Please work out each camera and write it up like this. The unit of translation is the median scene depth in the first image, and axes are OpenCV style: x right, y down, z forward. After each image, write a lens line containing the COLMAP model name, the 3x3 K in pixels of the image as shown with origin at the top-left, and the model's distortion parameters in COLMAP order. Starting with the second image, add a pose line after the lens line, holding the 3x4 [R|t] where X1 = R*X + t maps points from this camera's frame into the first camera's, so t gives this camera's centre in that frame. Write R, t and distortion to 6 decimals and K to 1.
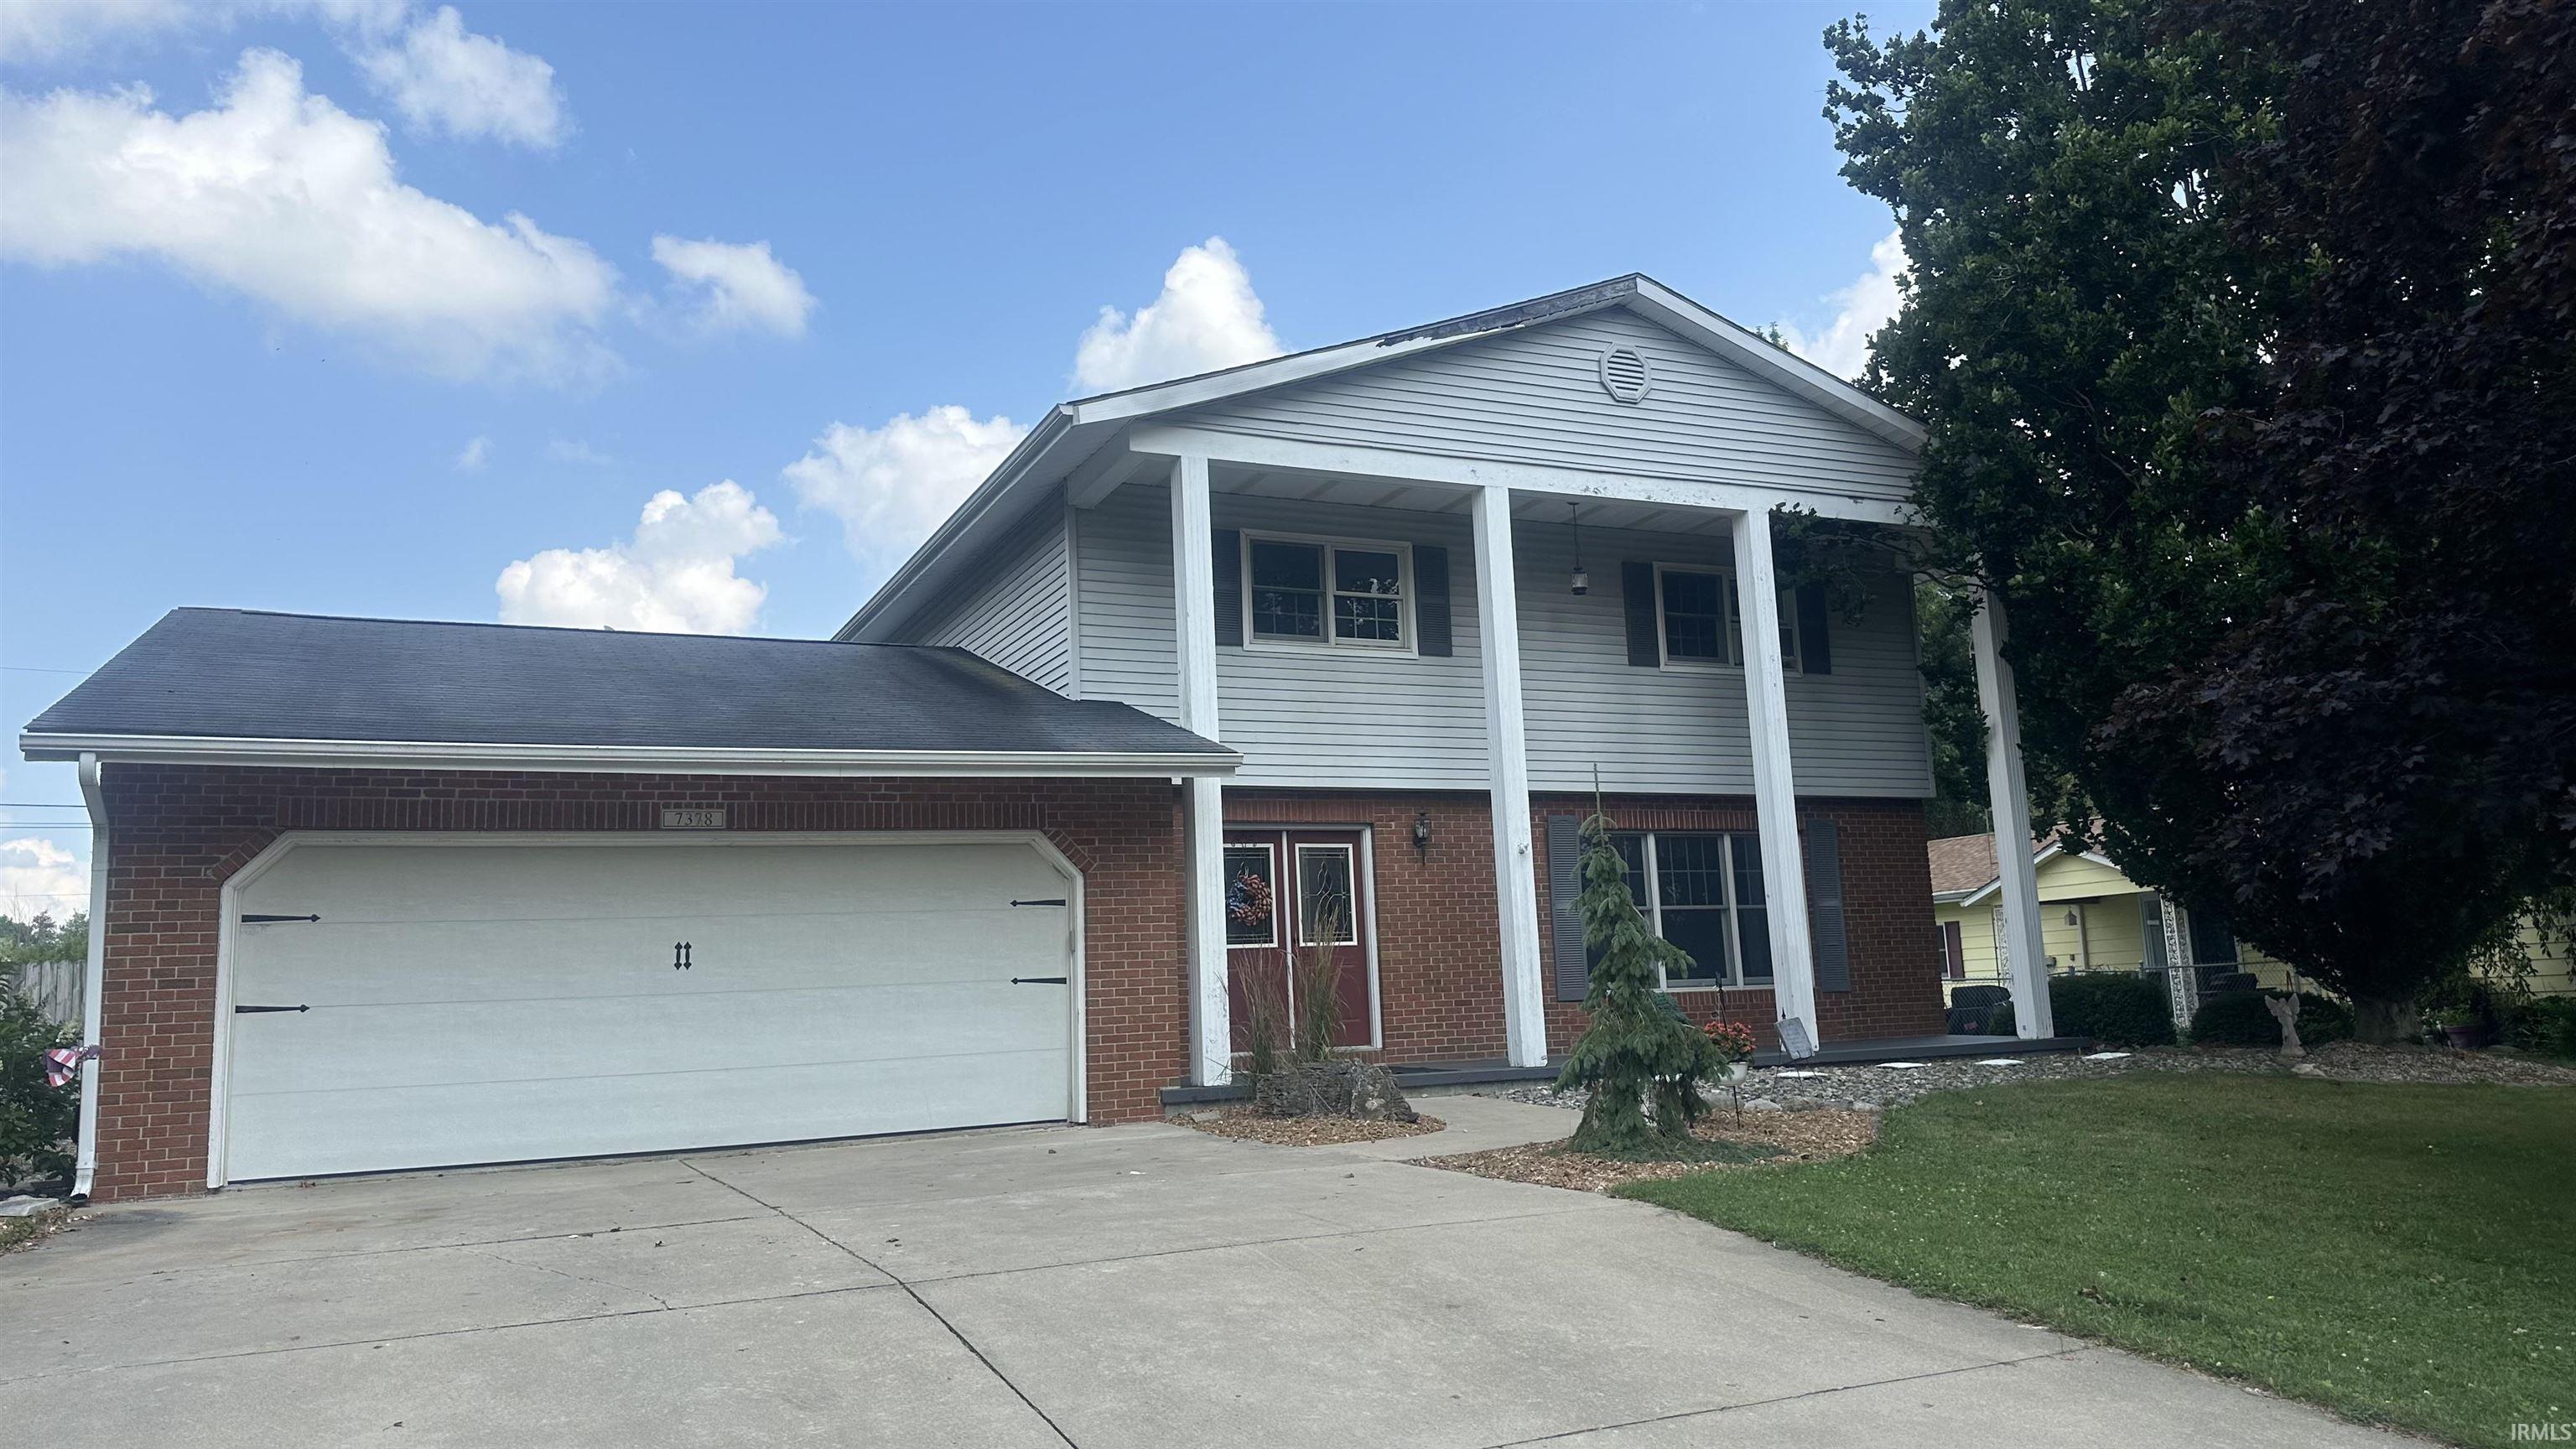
lens RADIAL K [[1784.1, 0, 1288.0], [0, 1784.1, 724.5], [0, 0, 1]] dist [0.139512, -0.251891]
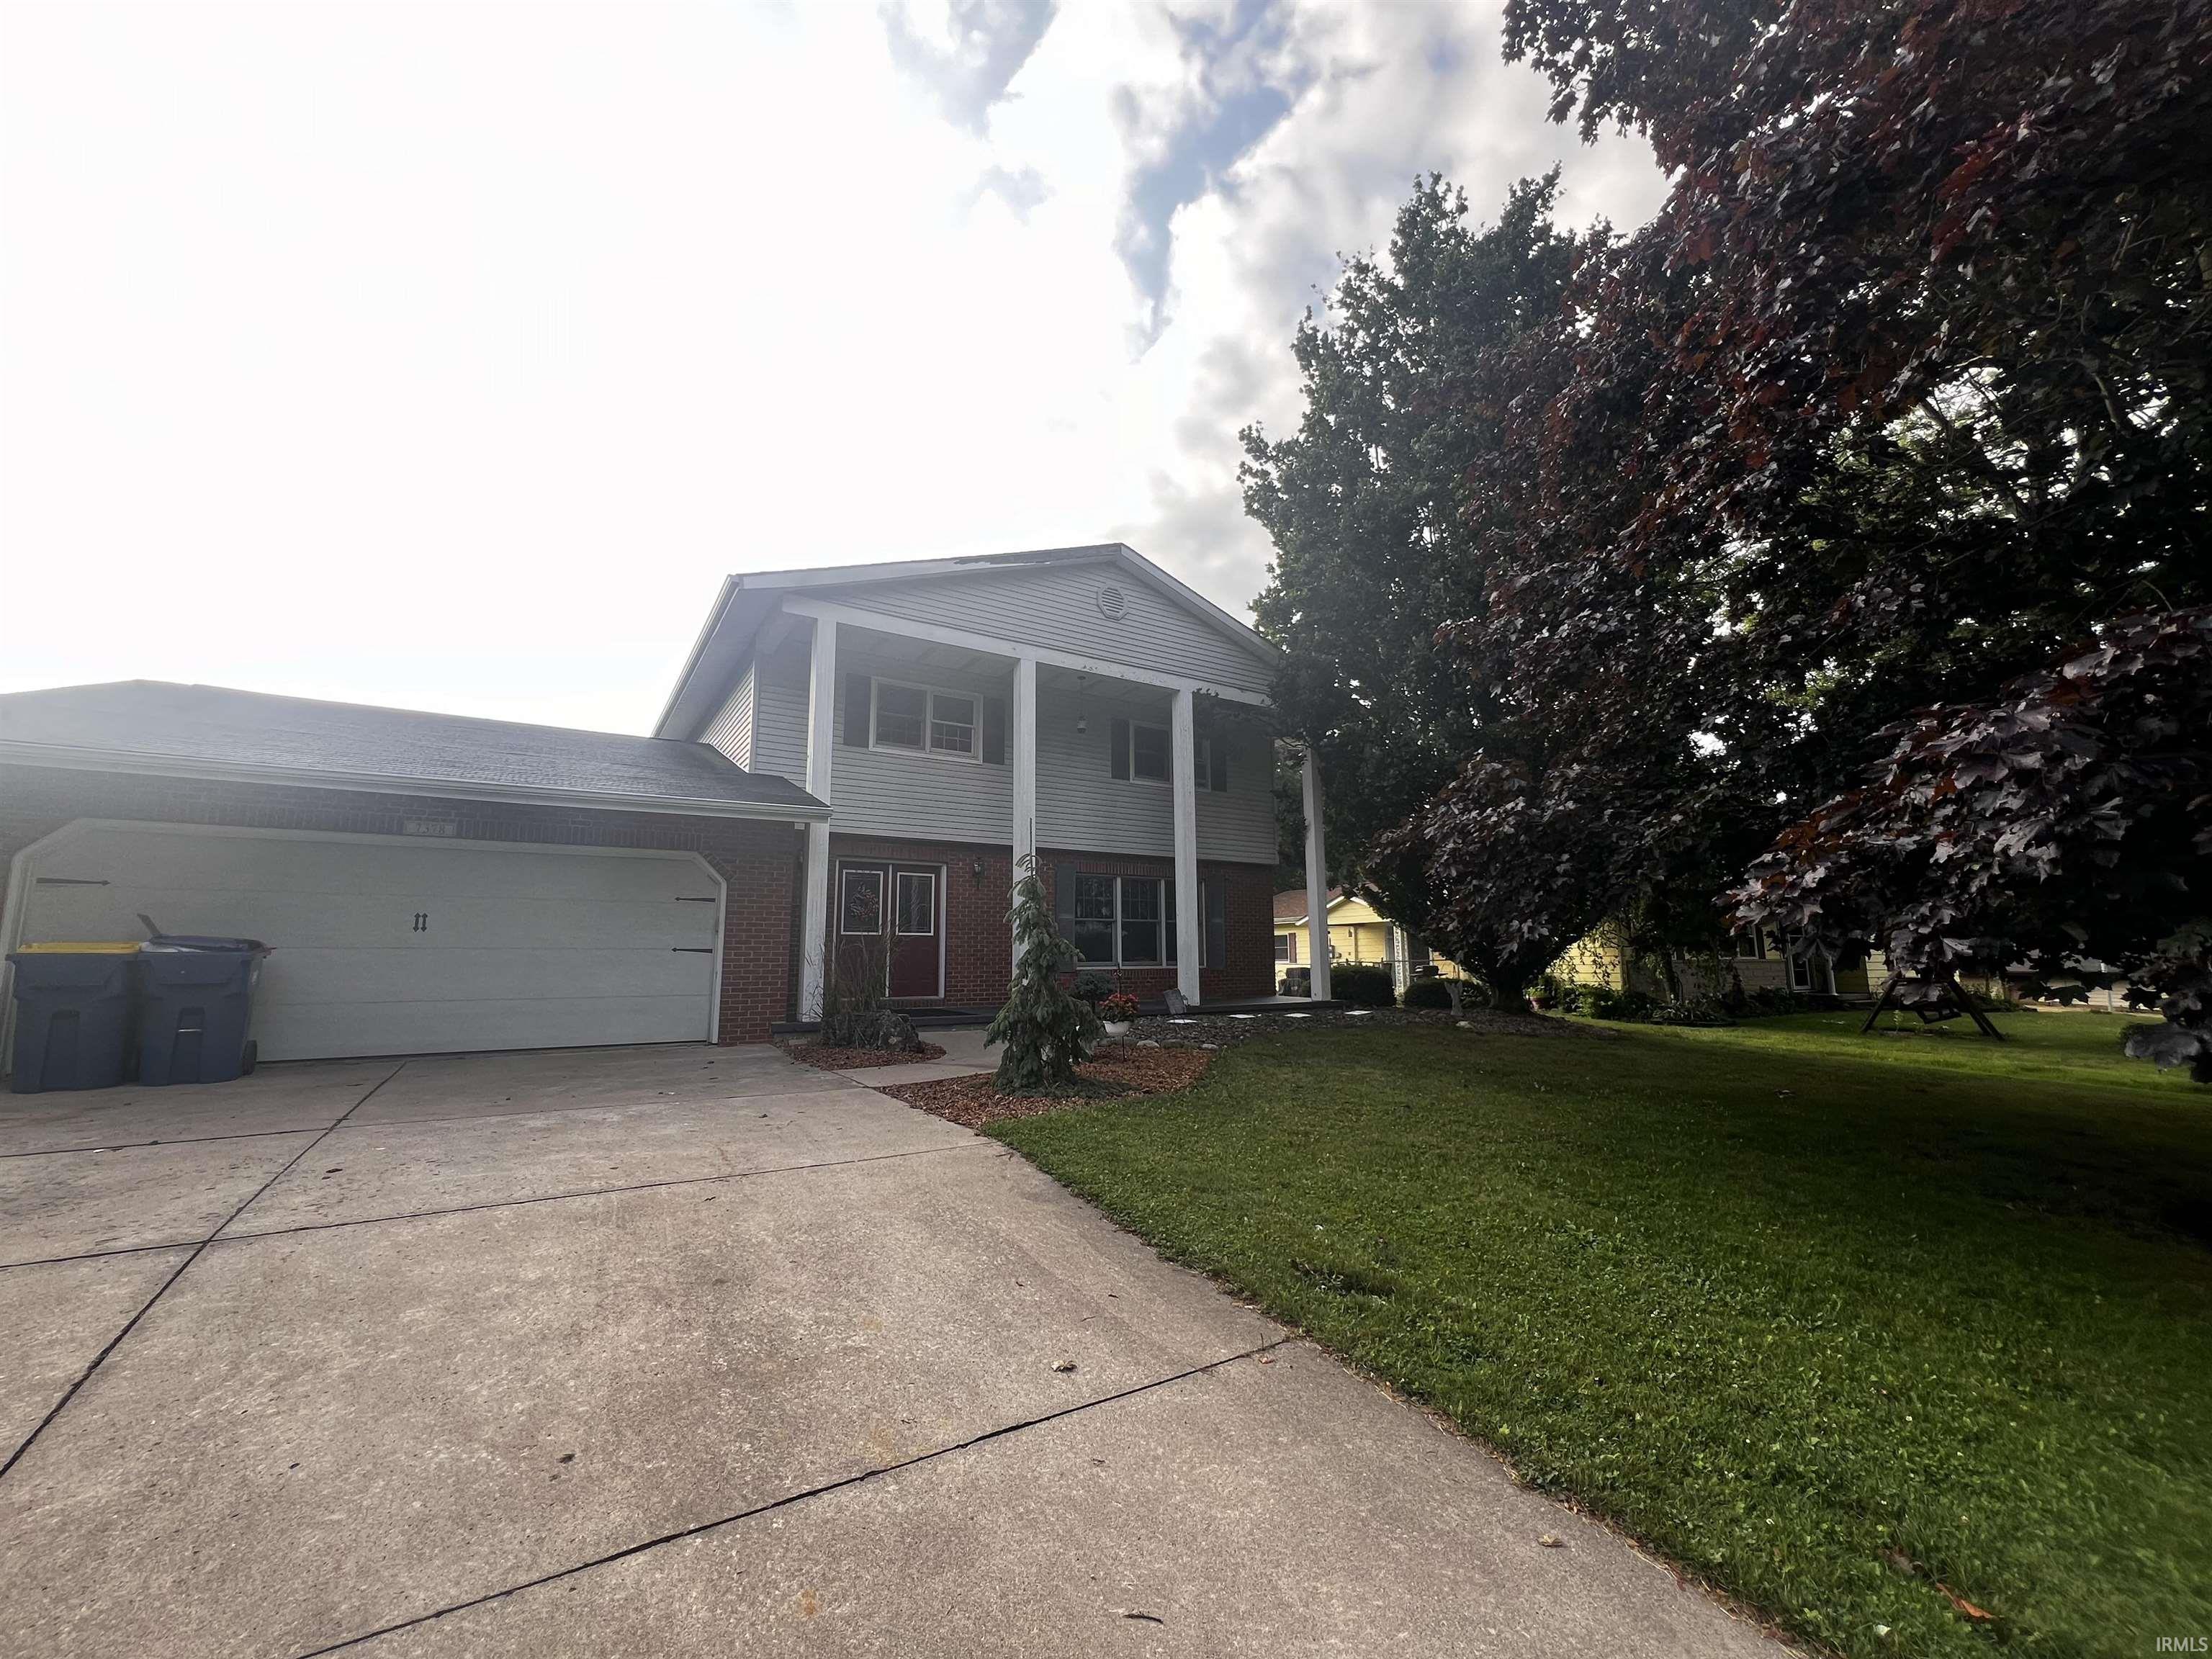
lens RADIAL K [[885.2, 0, 1103.6], [0, 885.2, 831.6], [0, 0, 1]] dist [-0.002067, 0.000015]
pose [[0.990844, 0.053985, 0.123748, 0.085464], [-0.054730, 0.998498, 0.002624, 0.017146], [-0.123421, -0.009373, 0.992310, 0.169760]]
